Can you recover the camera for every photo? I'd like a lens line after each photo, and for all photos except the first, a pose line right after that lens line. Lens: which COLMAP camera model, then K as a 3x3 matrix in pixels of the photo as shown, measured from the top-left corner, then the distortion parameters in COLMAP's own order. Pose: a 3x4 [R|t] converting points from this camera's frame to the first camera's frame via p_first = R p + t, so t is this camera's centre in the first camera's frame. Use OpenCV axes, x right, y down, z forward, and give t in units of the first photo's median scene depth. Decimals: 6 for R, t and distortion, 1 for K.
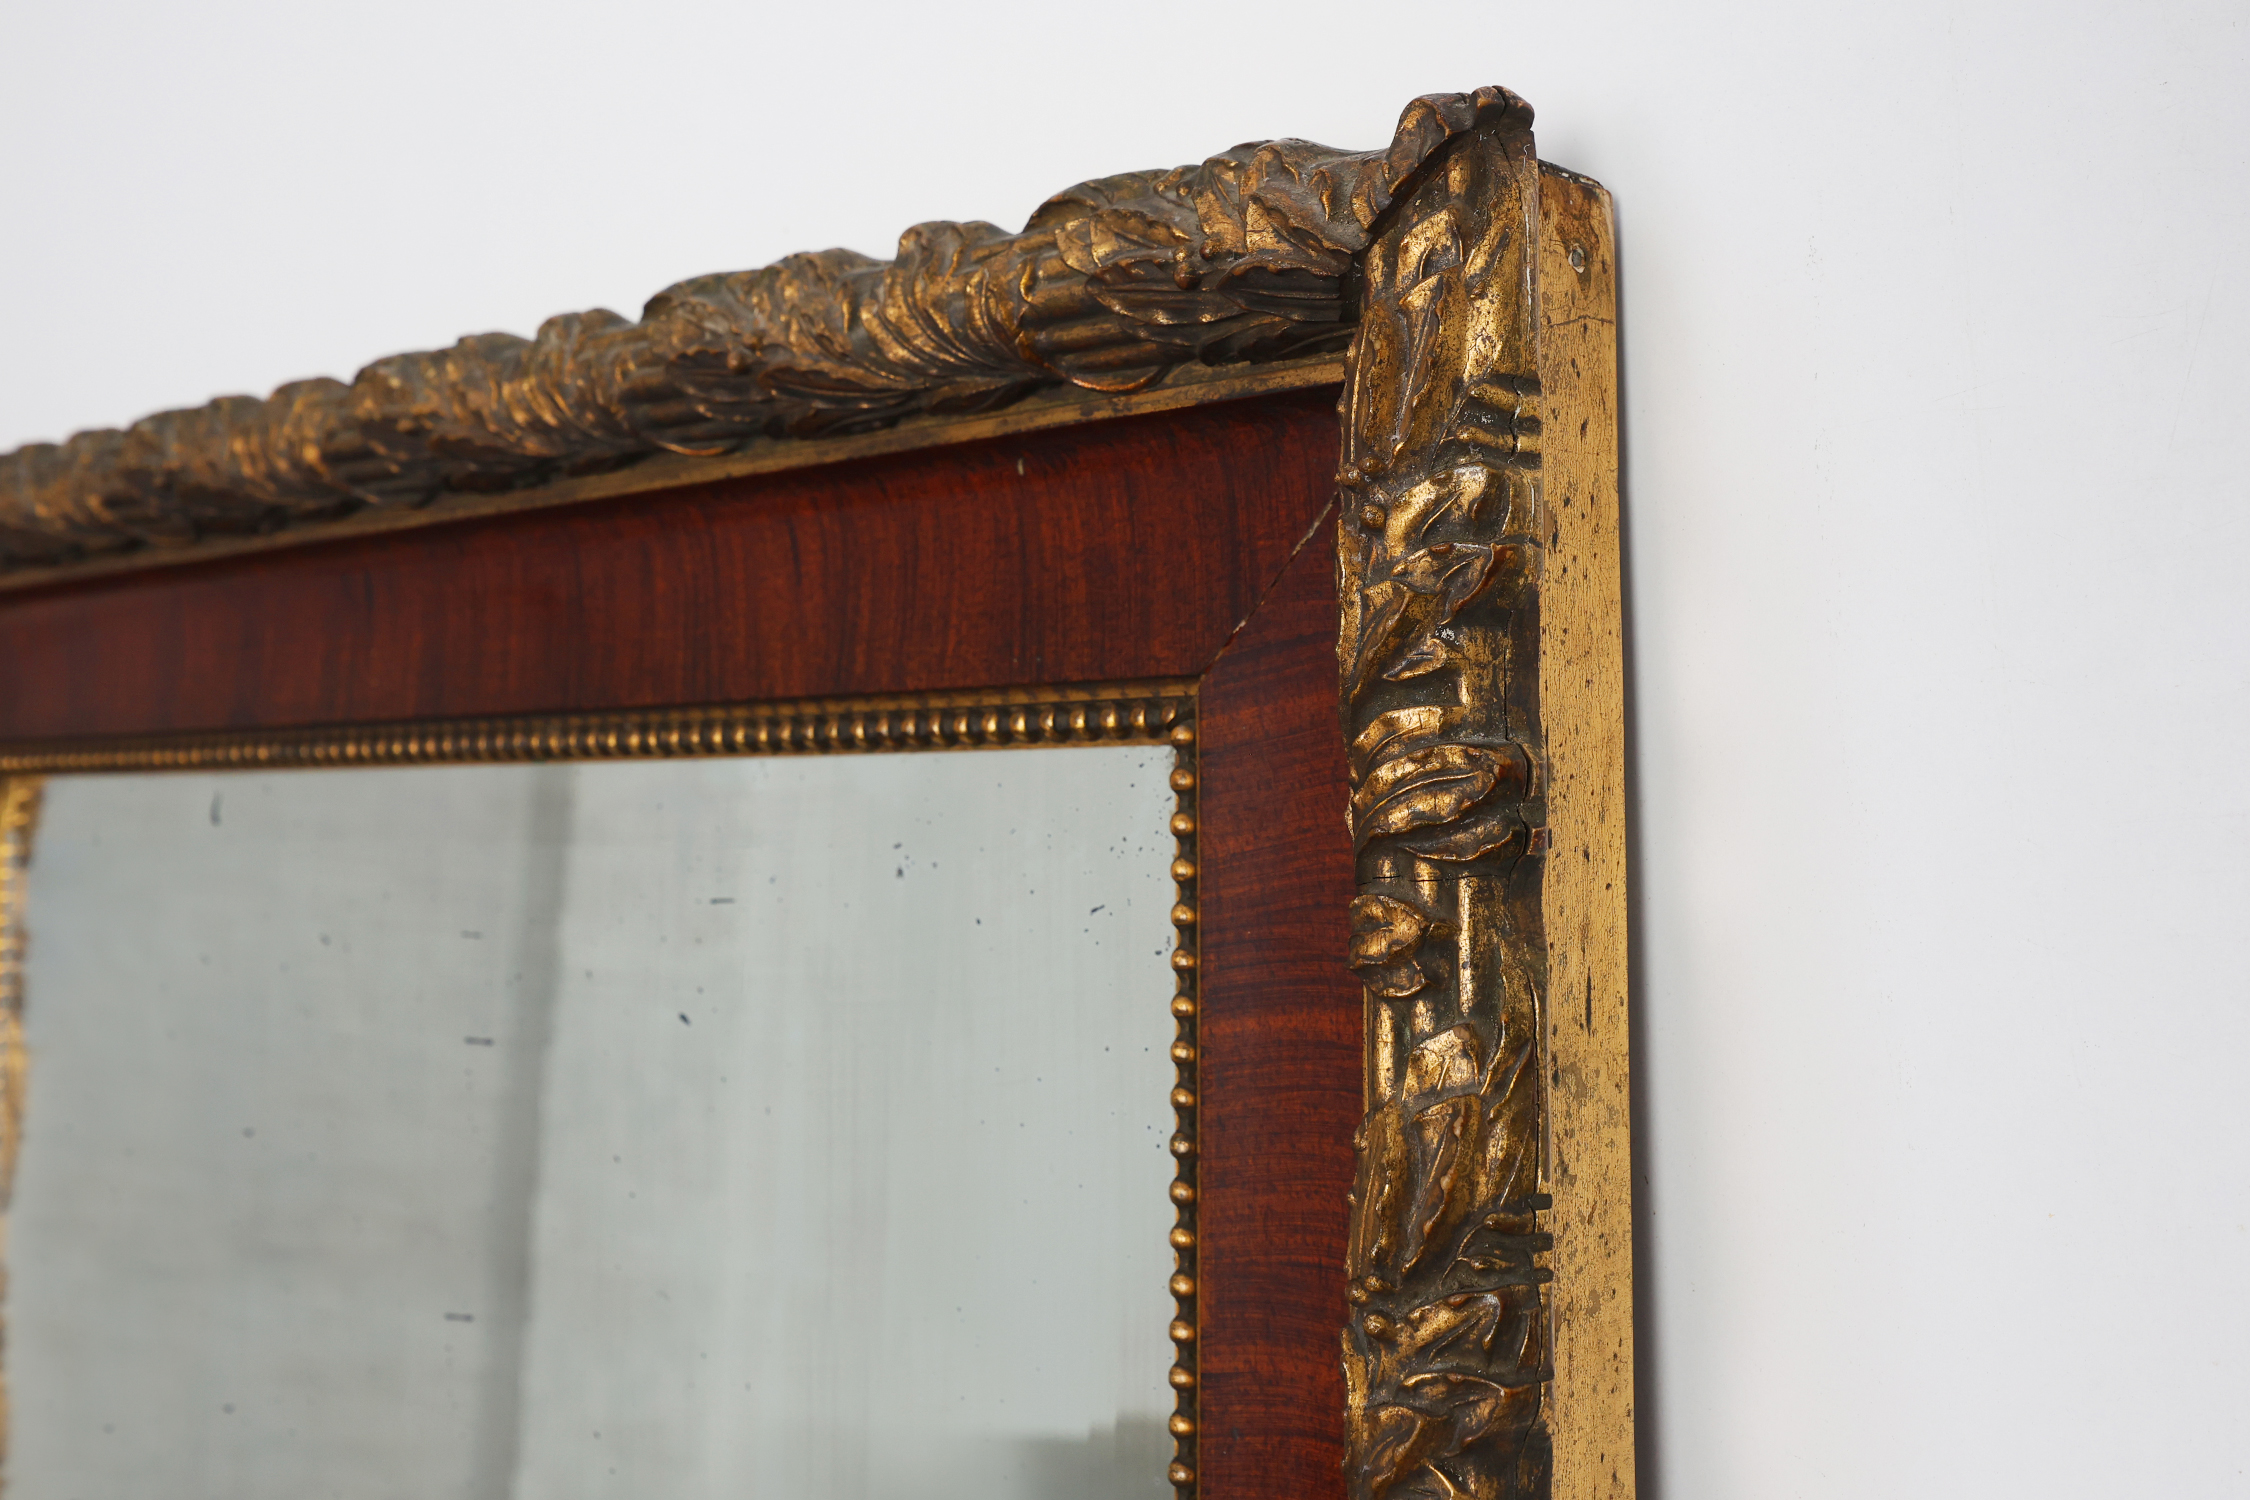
lens RADIAL K [[2271.2, 0, 1127.8], [0, 2271.2, 743.4], [0, 0, 1]] dist [-0.010817, 0.000000]
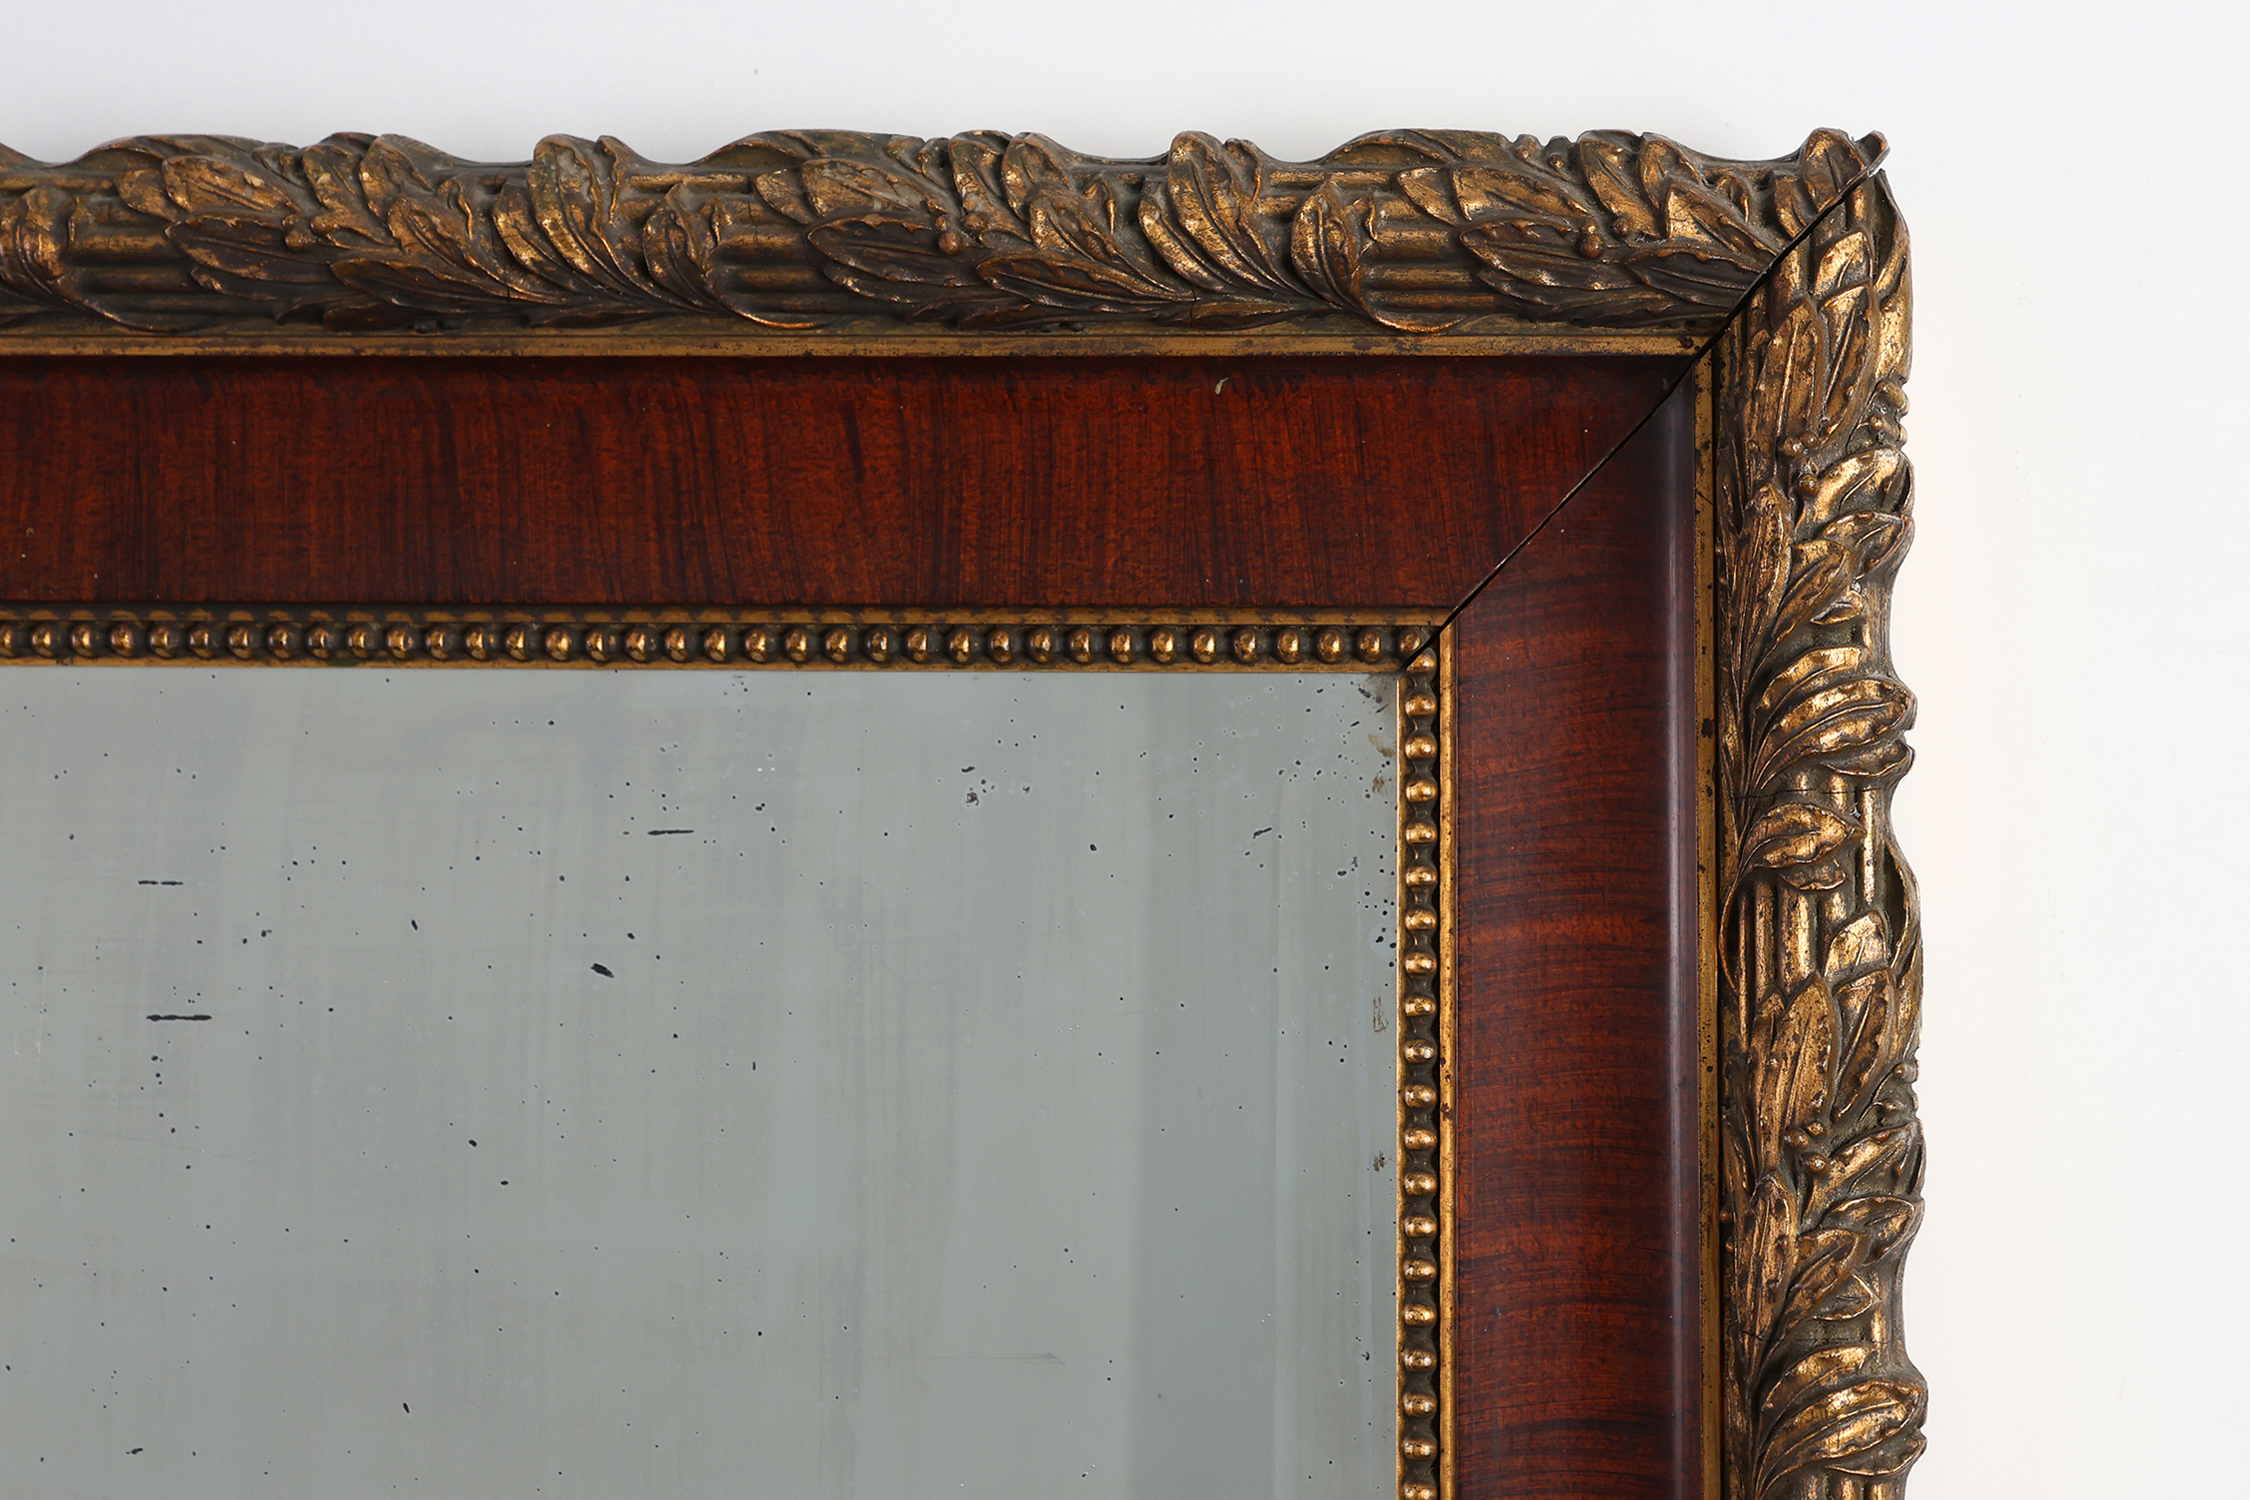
lens RADIAL K [[3129.5, 0, 1125.4], [0, 3129.5, 754.8], [0, 0, 1]] dist [-0.009749, 0.000000]
pose [[0.808851, 0.020944, 0.587641, -0.982664], [-0.030370, 0.999520, 0.006179, 0.035890], [-0.587229, -0.022845, 0.809098, -0.095862]]
